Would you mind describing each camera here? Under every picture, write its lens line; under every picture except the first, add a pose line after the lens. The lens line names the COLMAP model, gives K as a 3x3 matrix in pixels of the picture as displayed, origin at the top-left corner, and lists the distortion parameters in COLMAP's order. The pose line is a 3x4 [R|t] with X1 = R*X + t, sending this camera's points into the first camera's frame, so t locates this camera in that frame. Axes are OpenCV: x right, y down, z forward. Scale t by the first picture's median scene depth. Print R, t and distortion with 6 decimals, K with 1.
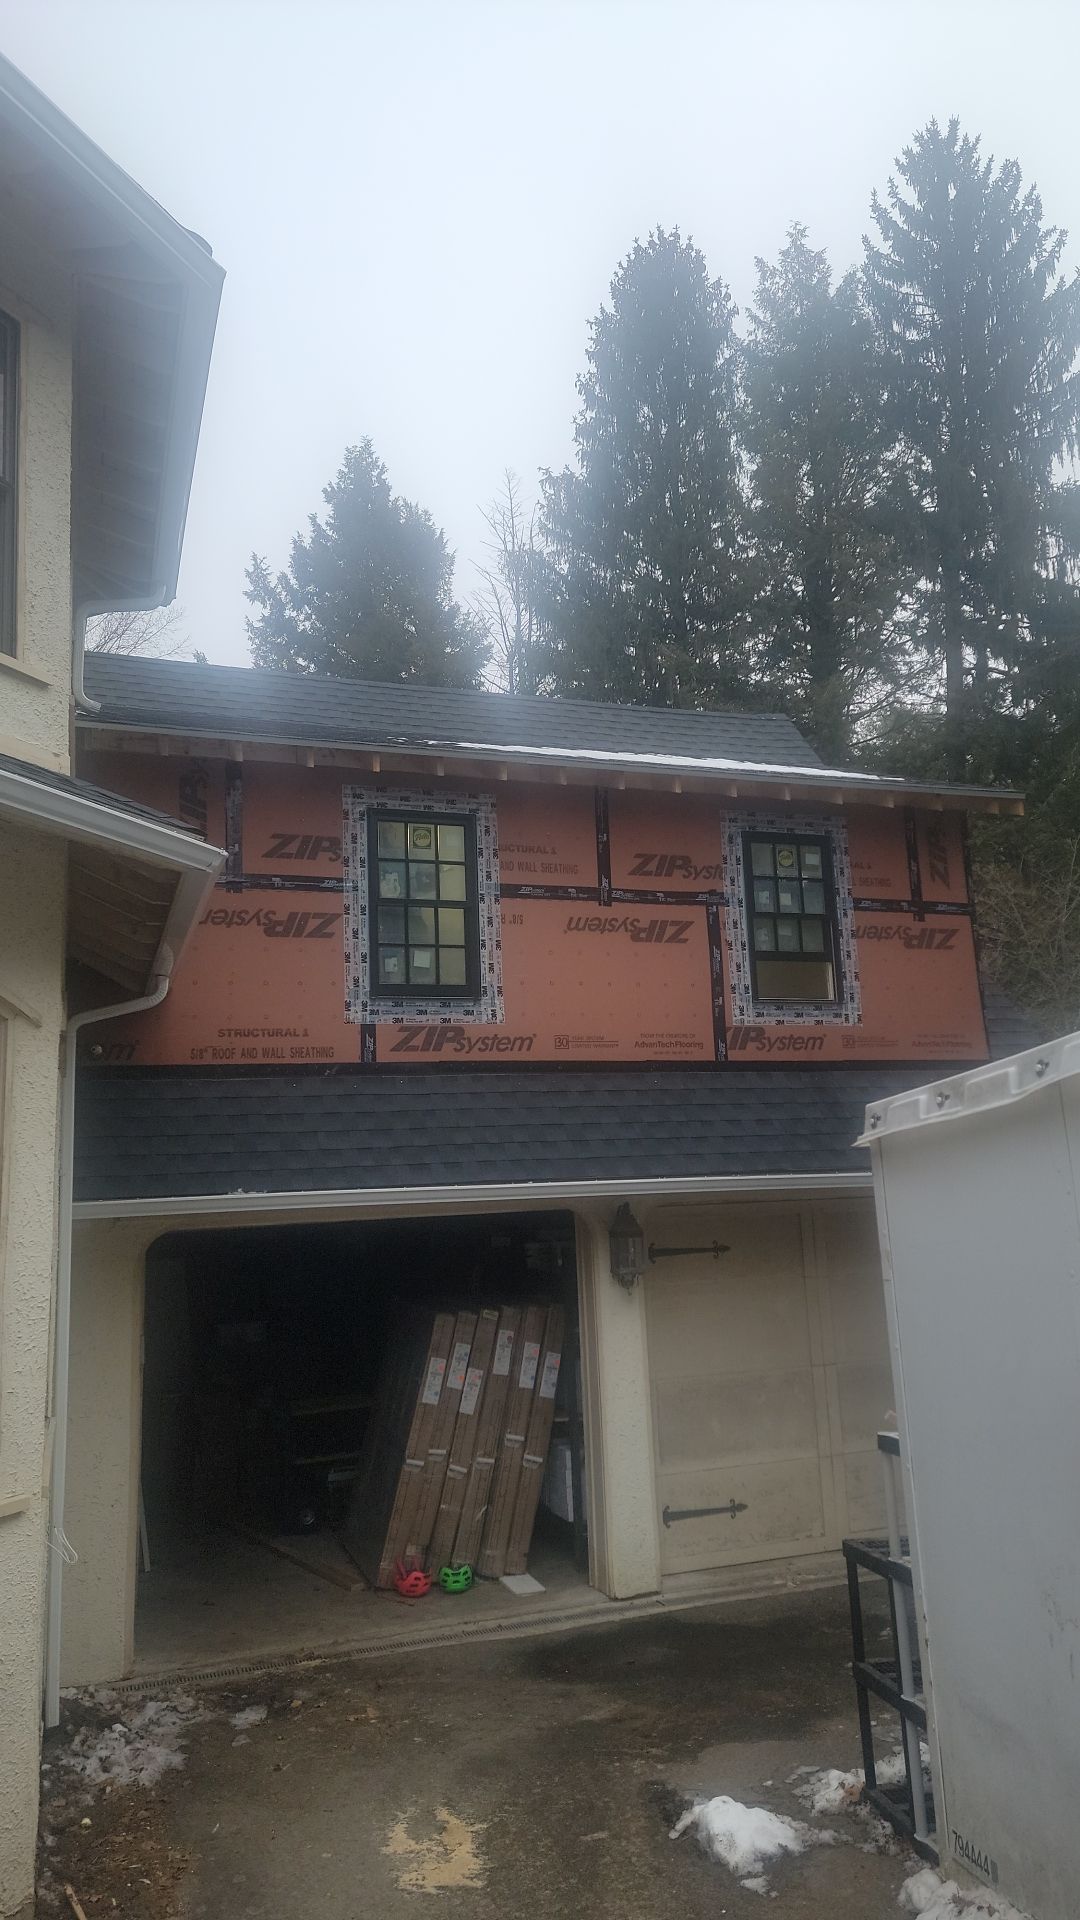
lens RADIAL K [[1328.4, 0, 565.1], [0, 1328.4, 955.6], [0, 0, 1]] dist [0.090953, -0.078779]
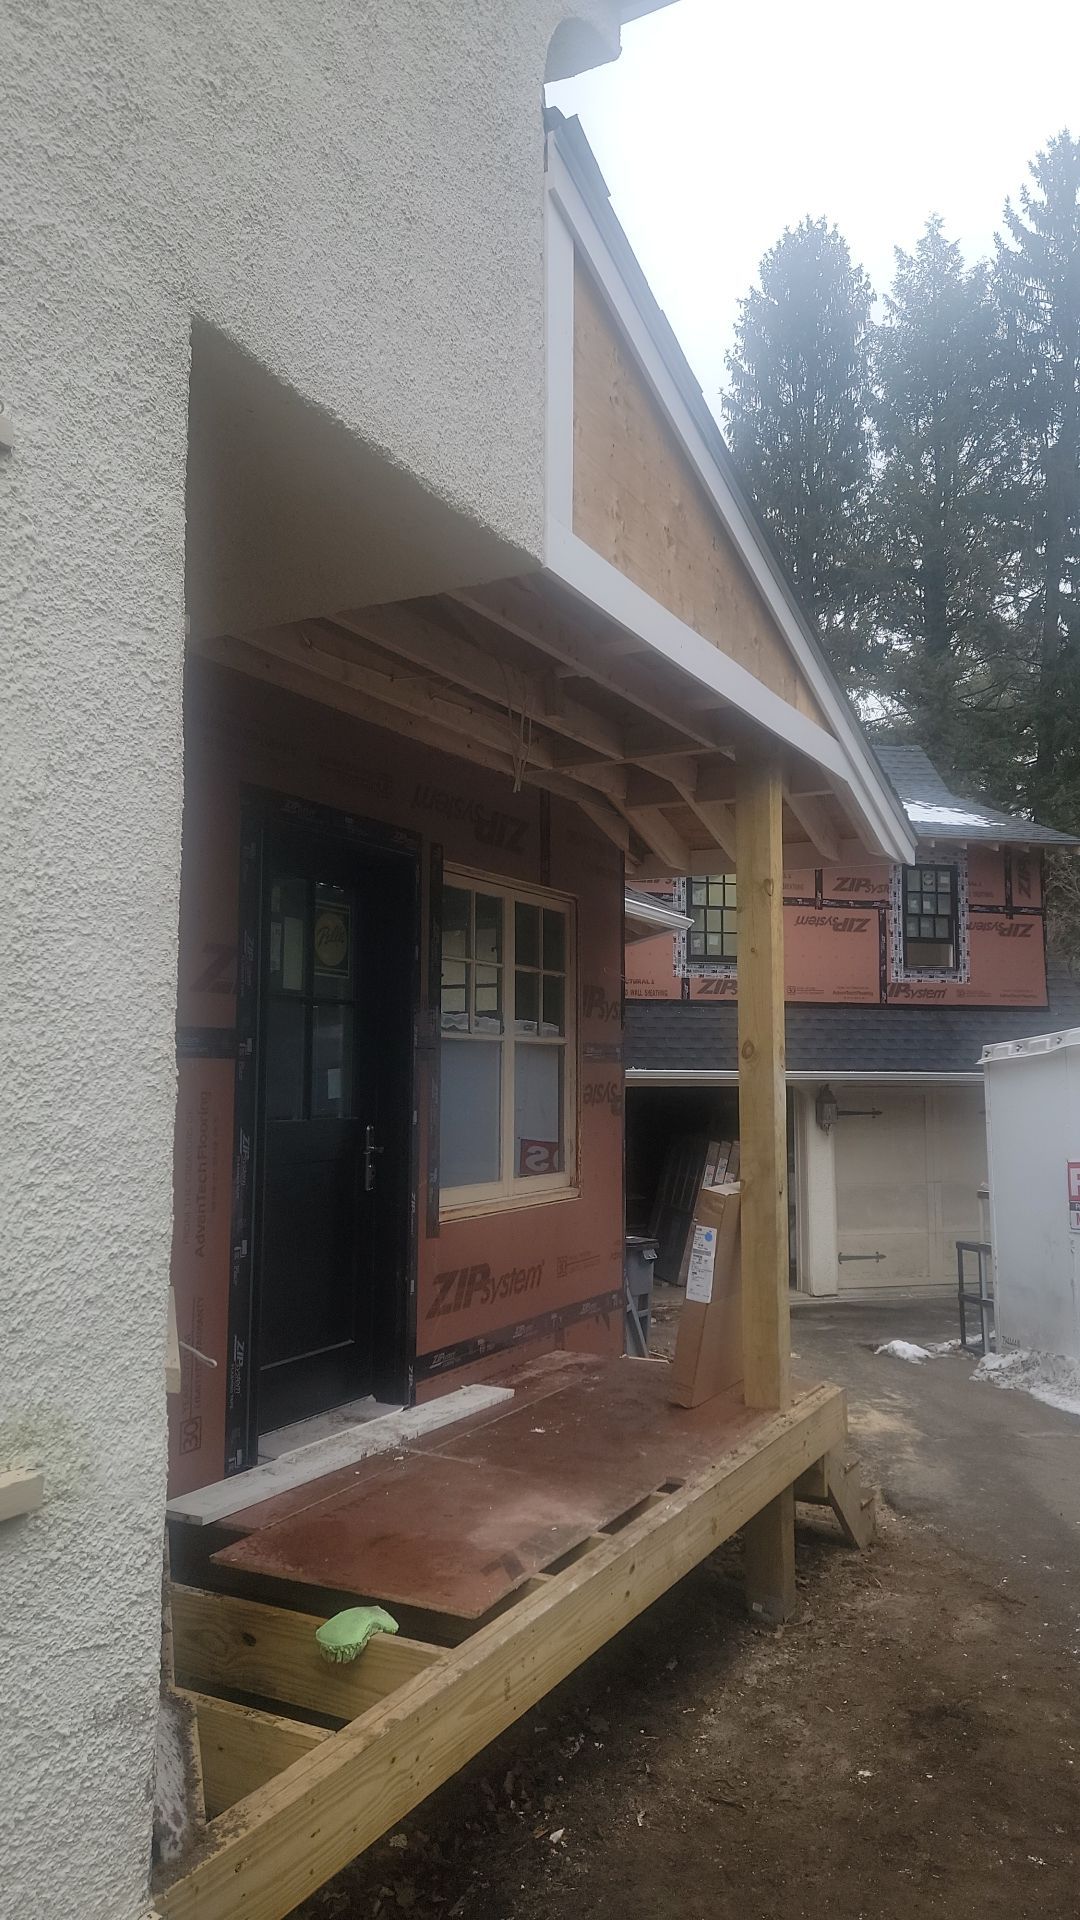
lens RADIAL K [[1328.4, 0, 552.0], [0, 1328.4, 968.8], [0, 0, 1]] dist [0.090953, -0.078779]
pose [[0.997650, 0.037288, -0.057483, -0.203750], [-0.031216, 0.994177, 0.103138, -0.124387], [0.060994, -0.101101, 0.993005, -0.691414]]
